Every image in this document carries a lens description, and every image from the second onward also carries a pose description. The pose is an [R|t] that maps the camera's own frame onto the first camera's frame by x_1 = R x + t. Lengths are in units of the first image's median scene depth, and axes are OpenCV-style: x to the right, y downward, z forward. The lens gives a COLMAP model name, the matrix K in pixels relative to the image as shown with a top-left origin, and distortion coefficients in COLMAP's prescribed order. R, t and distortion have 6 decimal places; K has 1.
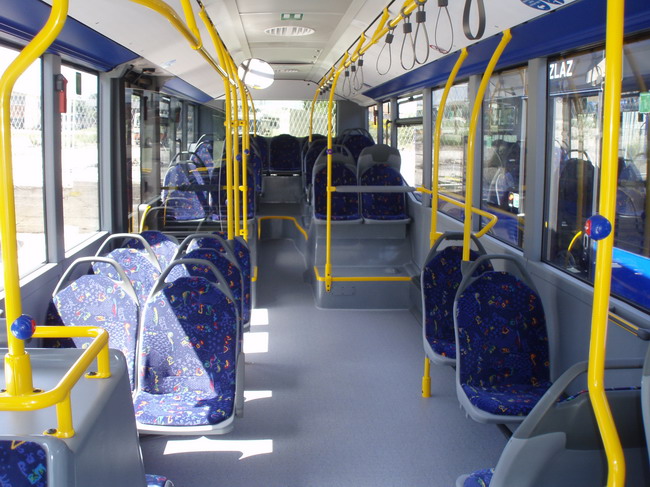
lens RADIAL K [[632.7, 0, 325.0], [0, 632.7, 243.5], [0, 0, 1]] dist [-0.148786, 0.014550]
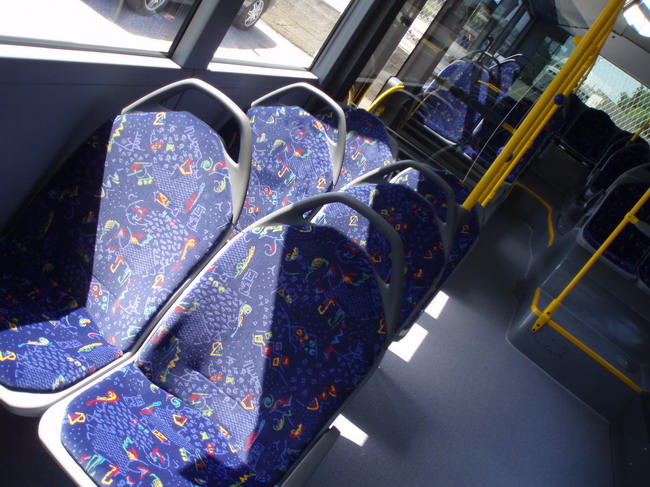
lens RADIAL K [[632.7, 0, 325.0], [0, 632.7, 243.5], [0, 0, 1]] dist [-0.148786, 0.014550]
pose [[0.750579, 0.609098, -0.256185, -0.102588], [-0.569169, 0.792902, 0.217608, -0.039846], [0.335674, -0.017520, 0.941815, 0.542638]]
